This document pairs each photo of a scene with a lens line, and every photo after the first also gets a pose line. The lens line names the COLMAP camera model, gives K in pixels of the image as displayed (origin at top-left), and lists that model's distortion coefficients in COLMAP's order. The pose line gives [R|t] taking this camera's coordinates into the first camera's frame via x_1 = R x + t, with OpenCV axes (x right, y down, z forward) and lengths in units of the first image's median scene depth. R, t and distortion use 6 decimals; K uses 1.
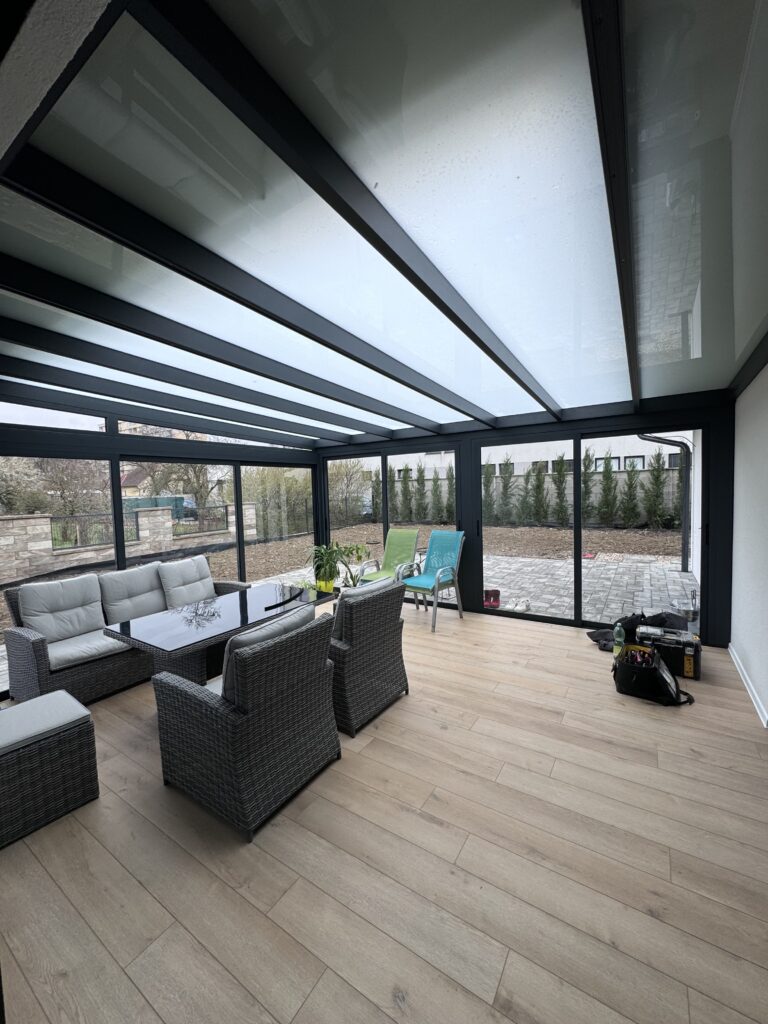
lens RADIAL K [[407.1, 0, 384.0], [0, 407.1, 512.0], [0, 0, 1]] dist [-0.001470, -0.000040]
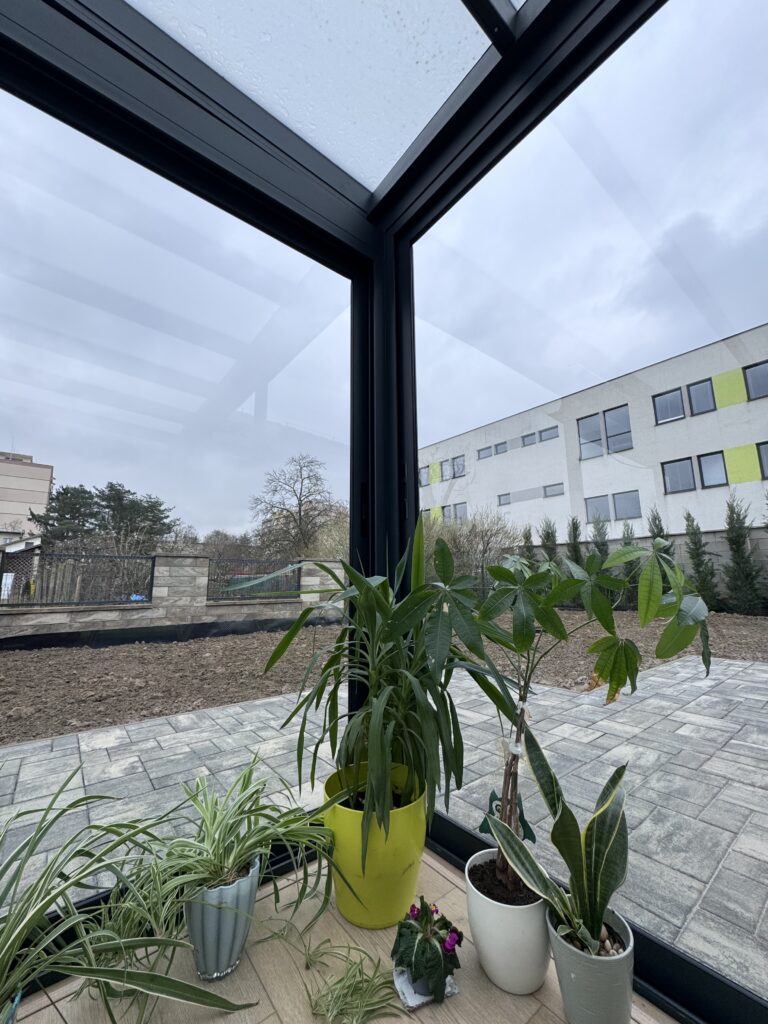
lens RADIAL K [[407.1, 0, 384.0], [0, 407.1, 512.0], [0, 0, 1]] dist [-0.001470, -0.000040]
pose [[0.948306, -0.032456, -0.315692, -0.051621], [-0.039677, 0.974827, -0.219406, 0.056864], [0.314866, 0.220590, 0.923146, 0.496104]]
